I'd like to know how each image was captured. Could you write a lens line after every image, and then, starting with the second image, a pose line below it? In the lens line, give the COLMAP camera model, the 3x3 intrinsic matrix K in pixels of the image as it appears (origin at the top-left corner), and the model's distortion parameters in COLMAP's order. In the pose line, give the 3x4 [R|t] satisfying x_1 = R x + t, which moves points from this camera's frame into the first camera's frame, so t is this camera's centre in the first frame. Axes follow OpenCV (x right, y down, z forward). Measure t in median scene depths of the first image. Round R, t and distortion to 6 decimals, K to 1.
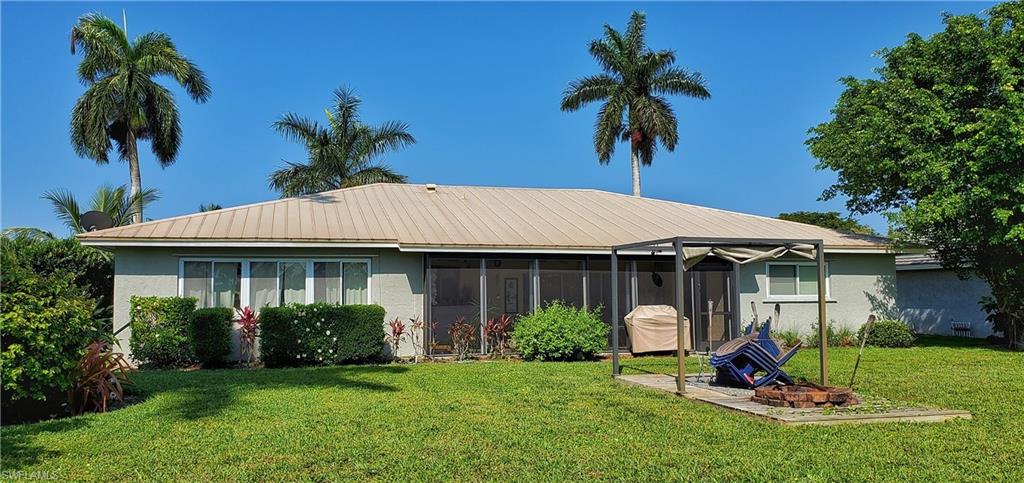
lens RADIAL K [[753.9, 0, 488.5], [0, 753.9, 229.4], [0, 0, 1]] dist [0.029907, -0.002217]
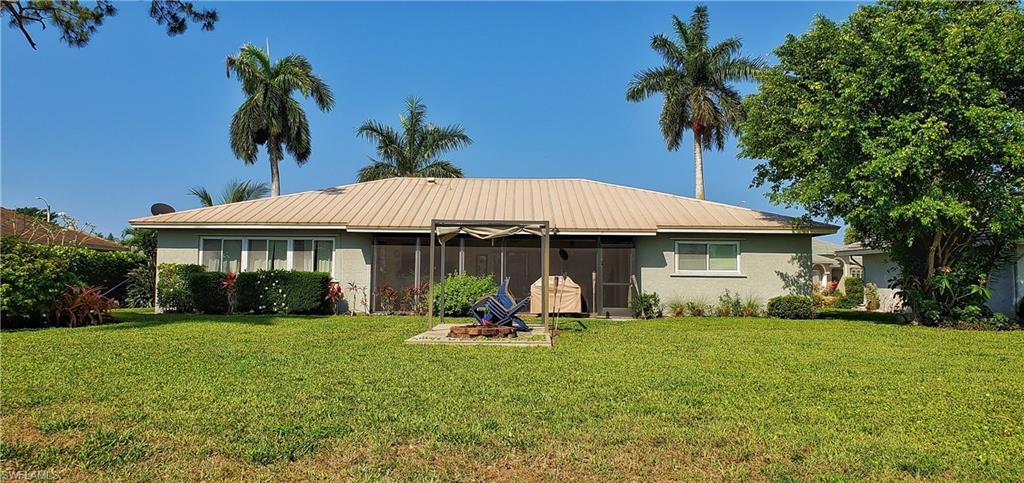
lens RADIAL K [[747.7, 0, 504.8], [0, 747.7, 218.9], [0, 0, 1]] dist [0.082452, -0.106519]
pose [[0.964278, -0.005913, -0.264826, 0.420360], [0.007552, 0.999958, 0.005171, 0.001822], [0.264784, -0.006987, 0.964282, -0.161357]]
